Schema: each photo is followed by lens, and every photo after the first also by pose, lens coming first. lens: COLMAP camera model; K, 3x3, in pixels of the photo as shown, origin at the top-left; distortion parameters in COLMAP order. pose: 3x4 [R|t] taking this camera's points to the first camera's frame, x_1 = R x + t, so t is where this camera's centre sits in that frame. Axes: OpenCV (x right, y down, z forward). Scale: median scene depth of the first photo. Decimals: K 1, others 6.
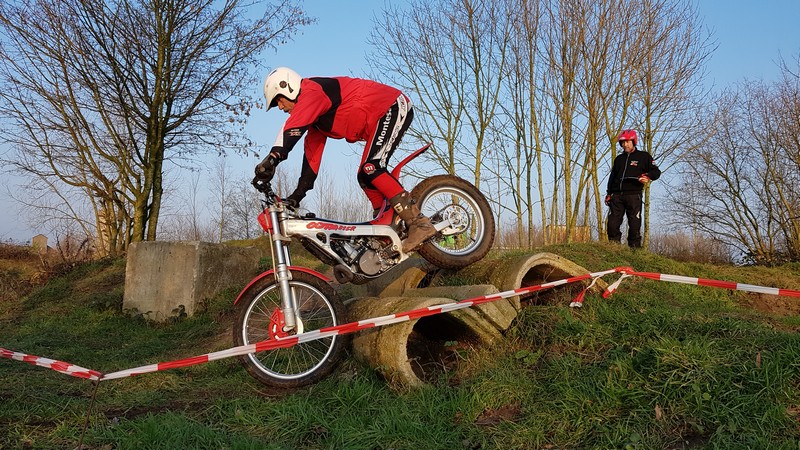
lens RADIAL K [[633.9, 0, 398.2], [0, 633.9, 230.6], [0, 0, 1]] dist [0.056134, -0.085291]
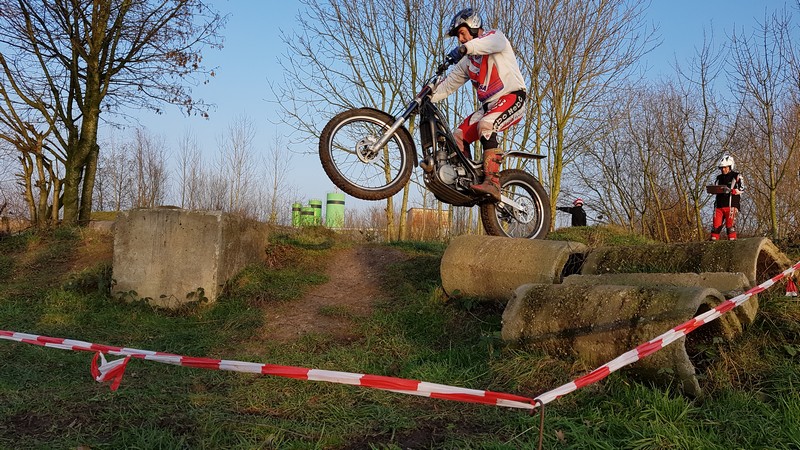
lens RADIAL K [[633.9, 0, 407.3], [0, 633.9, 231.1], [0, 0, 1]] dist [0.056134, -0.085291]
pose [[0.968670, 0.027037, 0.246874, -0.192410], [-0.035106, 0.998982, 0.028343, 0.007079], [-0.245856, -0.036122, 0.968633, 0.092564]]
